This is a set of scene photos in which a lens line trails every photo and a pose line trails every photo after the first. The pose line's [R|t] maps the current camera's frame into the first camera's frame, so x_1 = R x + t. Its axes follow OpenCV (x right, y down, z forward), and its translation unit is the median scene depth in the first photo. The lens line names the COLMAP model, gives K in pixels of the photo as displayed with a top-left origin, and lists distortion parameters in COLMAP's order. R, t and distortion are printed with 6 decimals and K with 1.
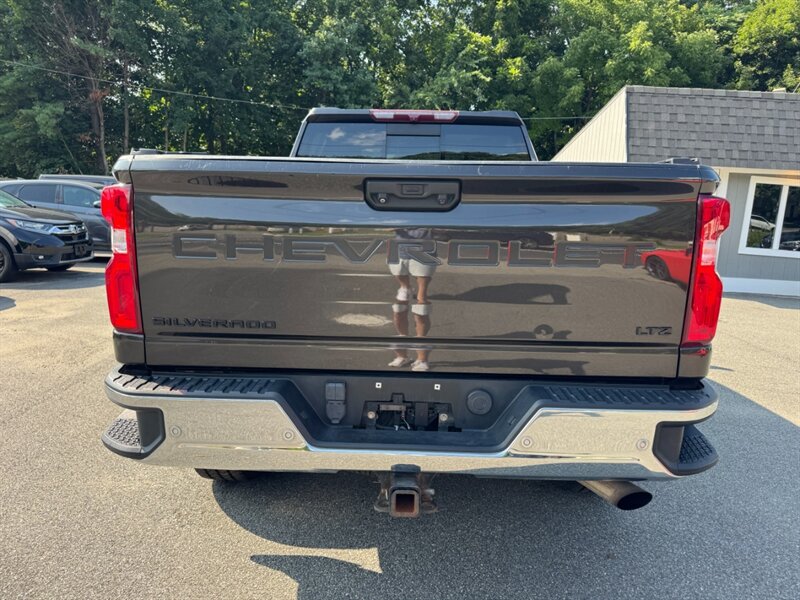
lens RADIAL K [[582.2, 0, 392.1], [0, 582.2, 298.6], [0, 0, 1]] dist [0.007943, -0.003664]
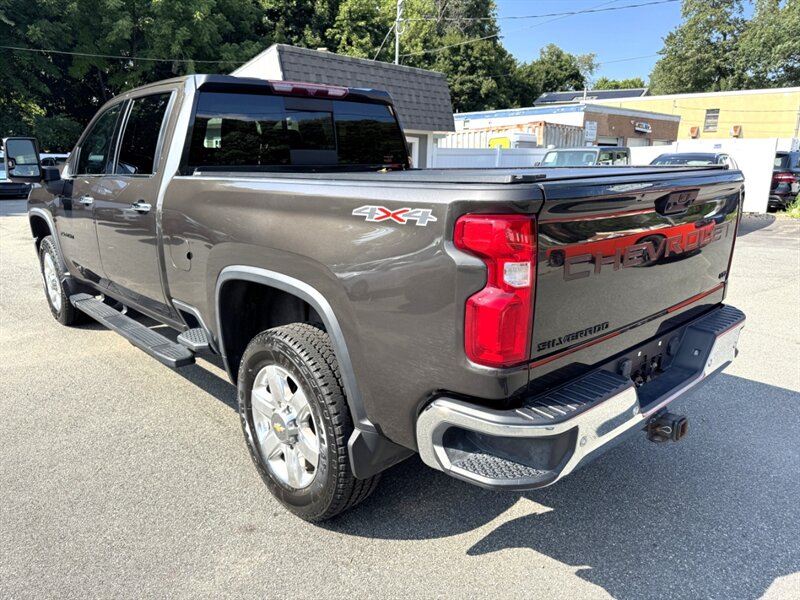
lens RADIAL K [[576.3, 0, 400.0], [0, 576.3, 300.0], [0, 0, 1]] dist [0.000442, -0.006282]
pose [[0.715437, -0.193167, 0.671444, -0.225607], [0.123845, 0.980865, 0.150224, -0.040977], [-0.687614, -0.024320, 0.725669, 0.085246]]
